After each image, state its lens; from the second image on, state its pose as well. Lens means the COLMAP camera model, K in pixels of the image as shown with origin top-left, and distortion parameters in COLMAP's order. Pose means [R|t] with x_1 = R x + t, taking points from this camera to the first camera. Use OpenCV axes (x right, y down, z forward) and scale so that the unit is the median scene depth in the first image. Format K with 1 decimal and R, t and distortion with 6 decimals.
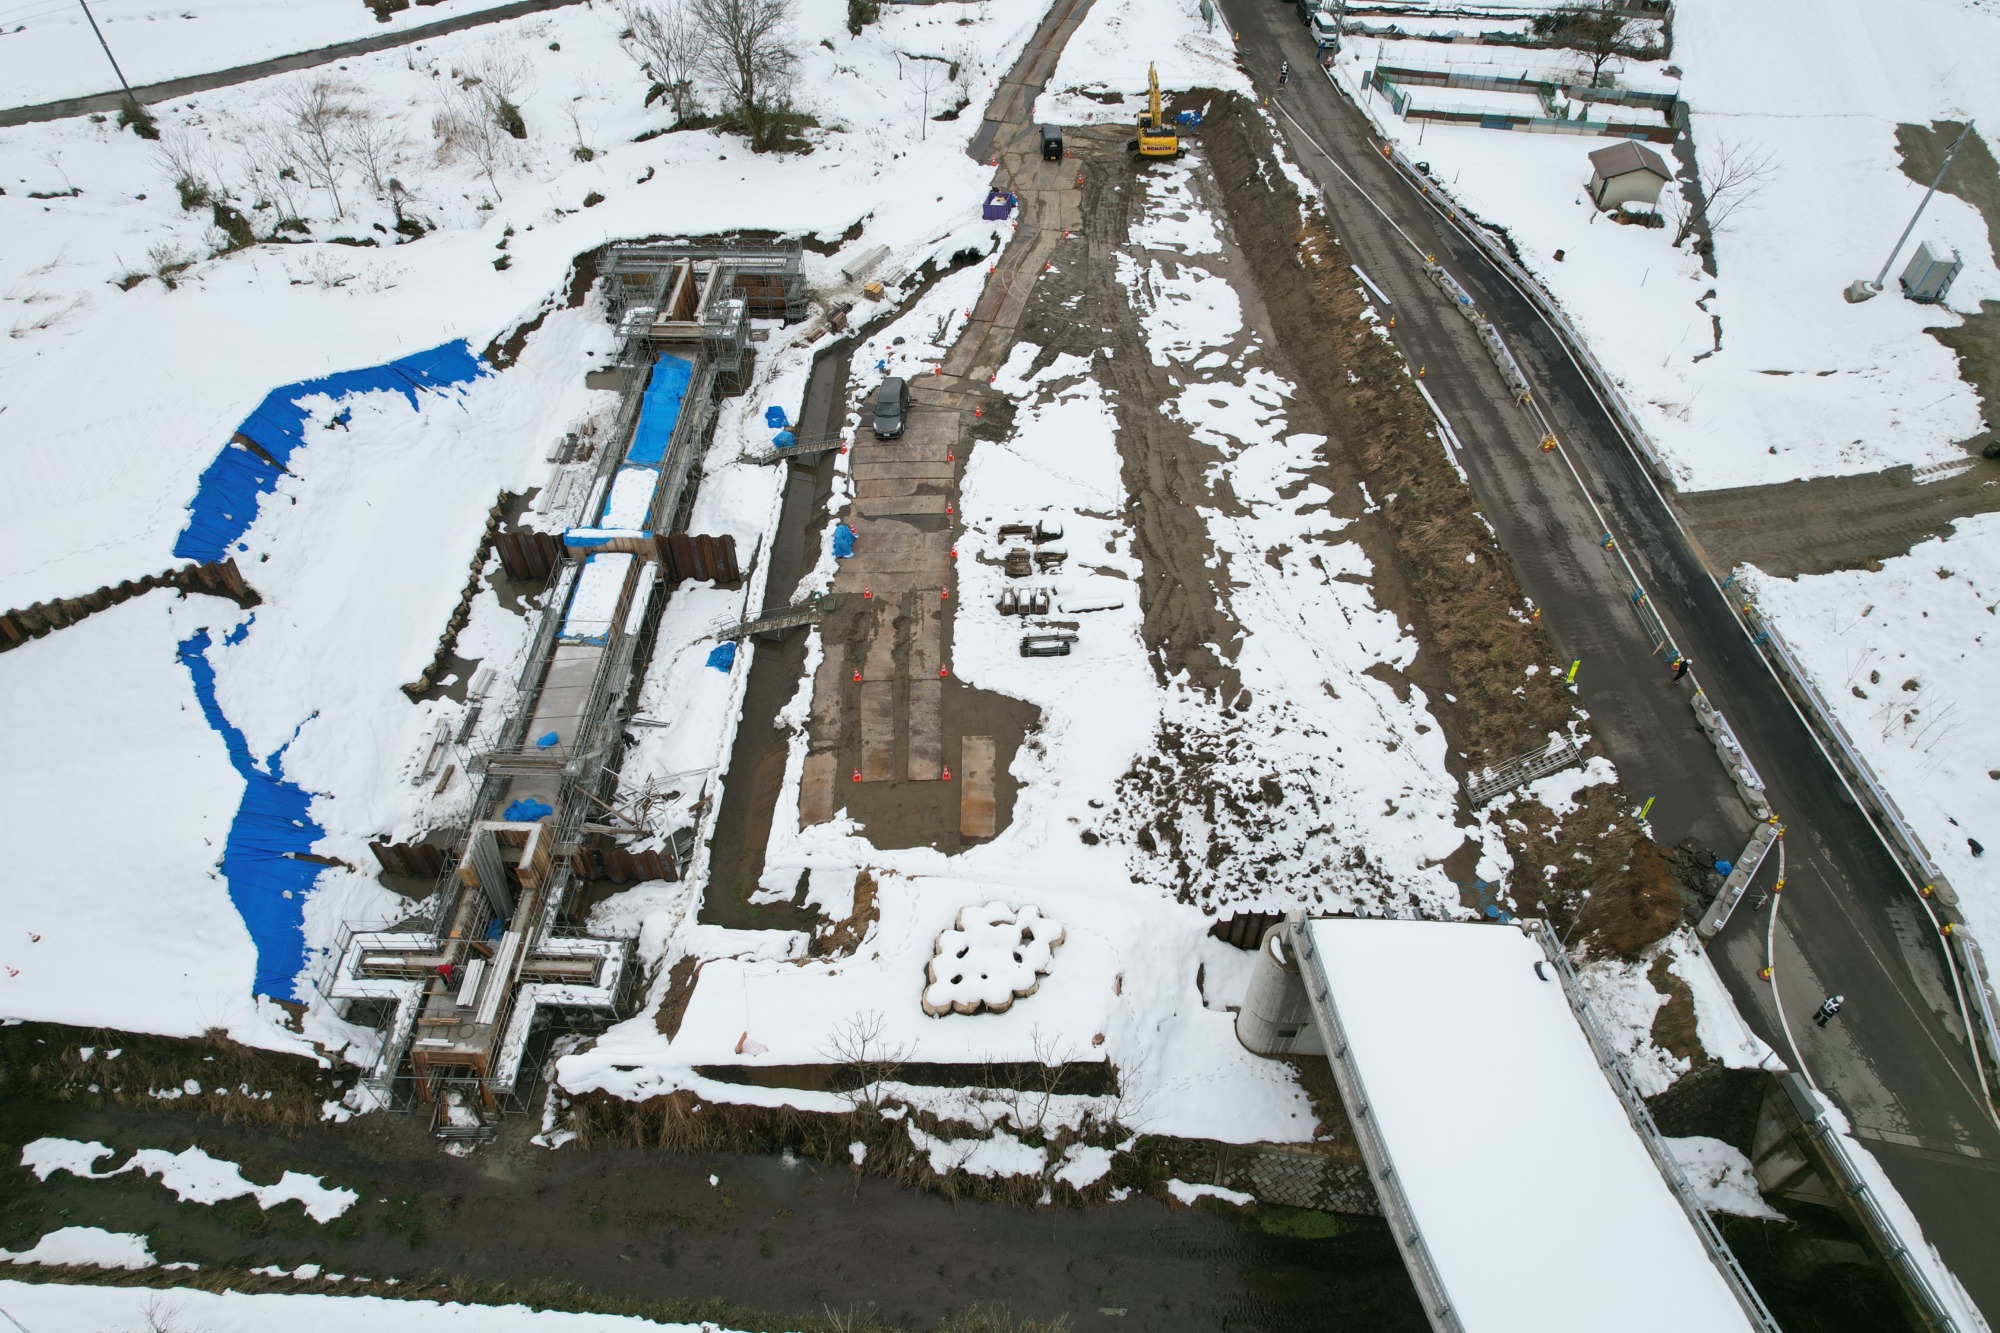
lens RADIAL K [[1319.0, 0, 1000.0], [0, 1319.0, 666.5], [0, 0, 1]] dist [-0.085790, 0.083073]
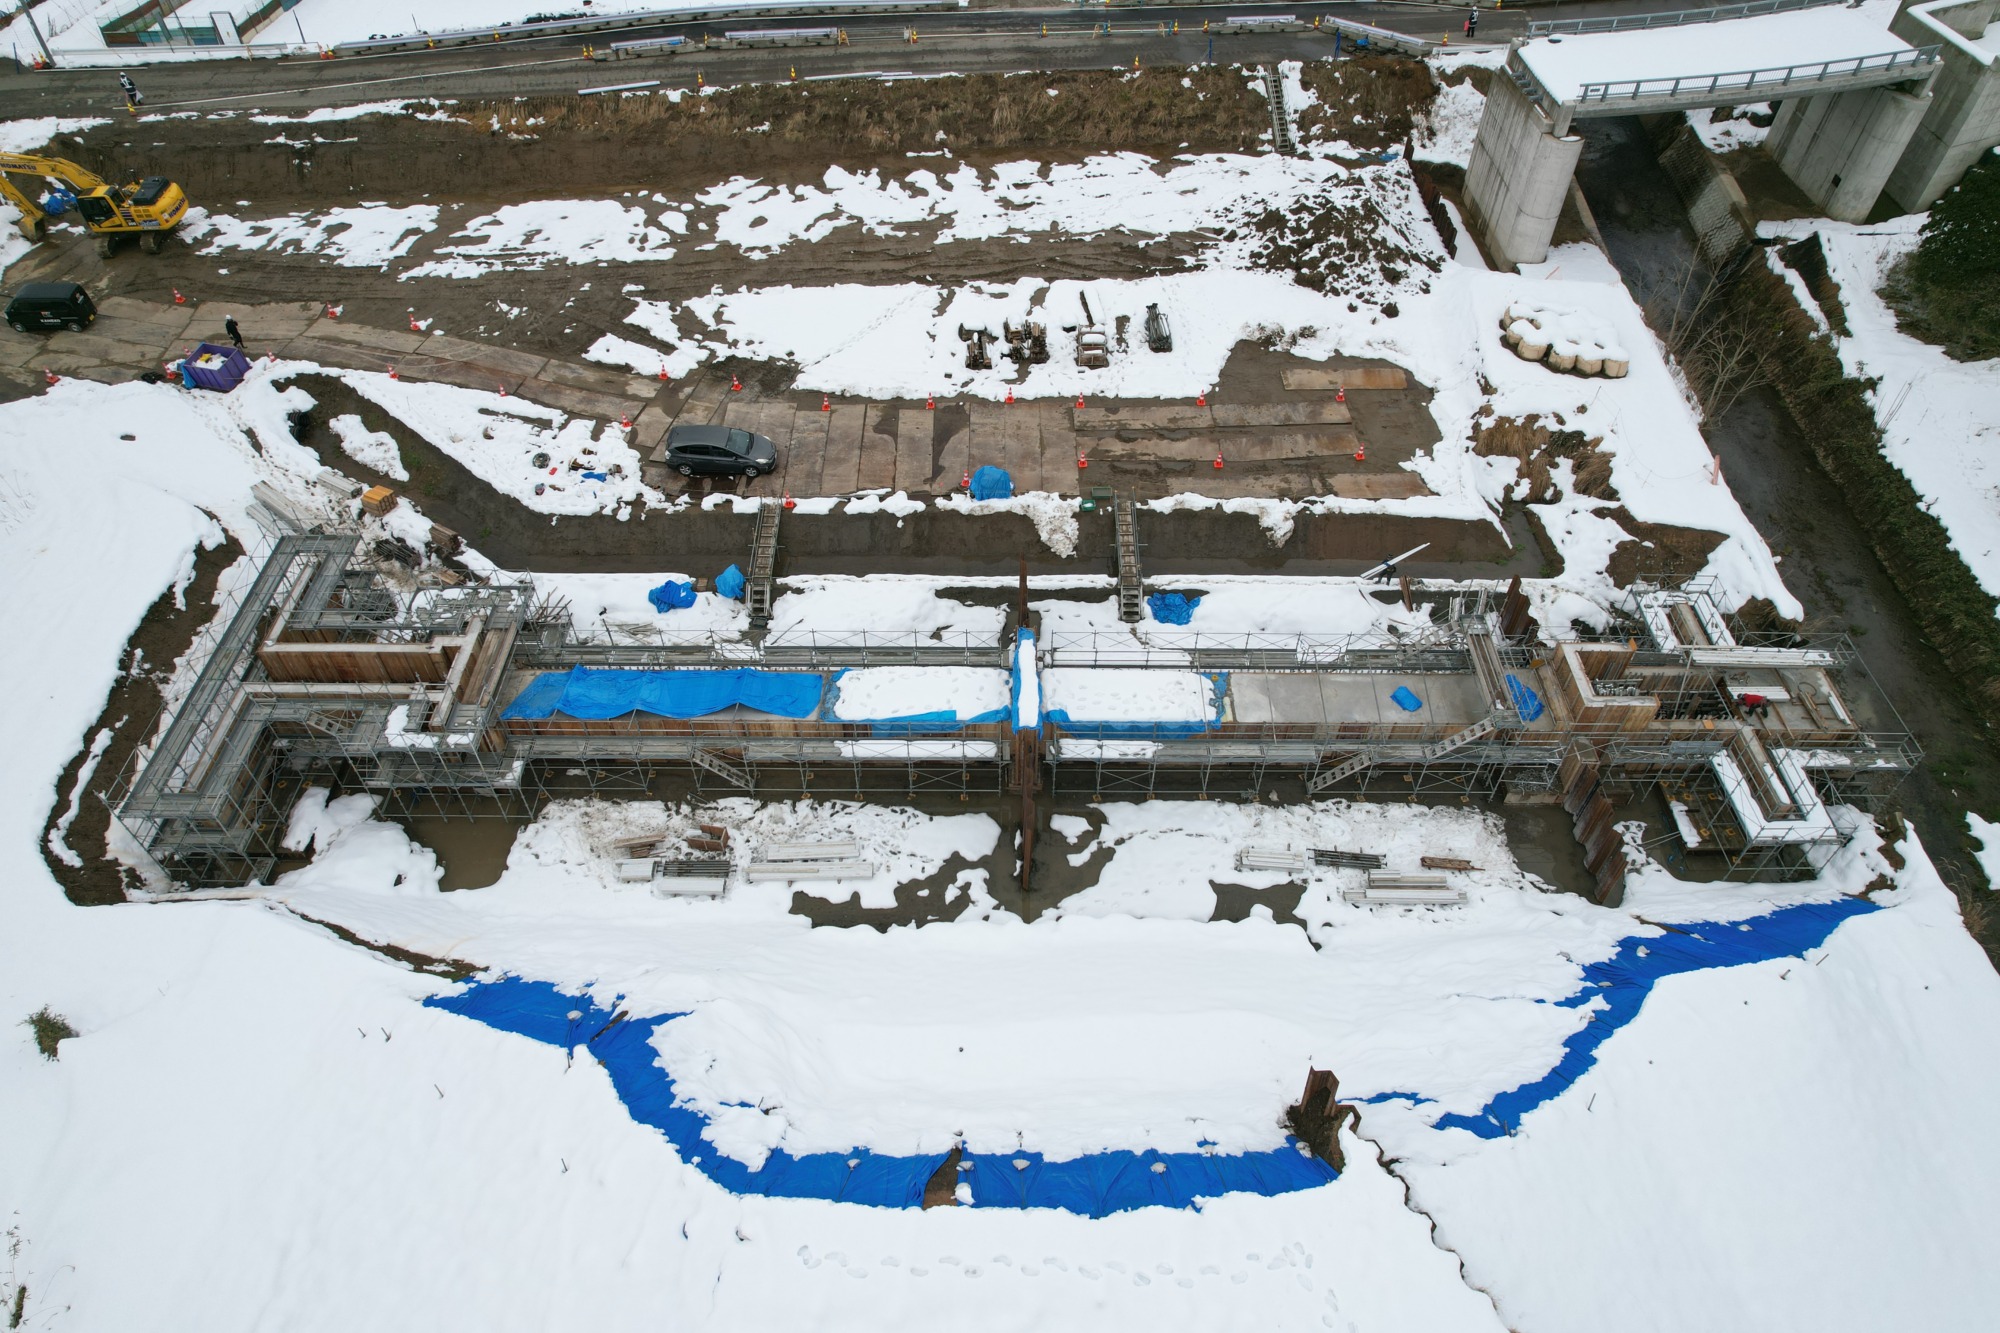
lens RADIAL K [[1319.0, 0, 1000.0], [0, 1319.0, 666.5], [0, 0, 1]] dist [-0.085790, 0.083073]
pose [[-0.032185, -0.724772, 0.688237, -0.717174], [0.729945, 0.453334, 0.511535, -0.431361], [-0.682748, 0.518839, 0.514453, 0.650956]]
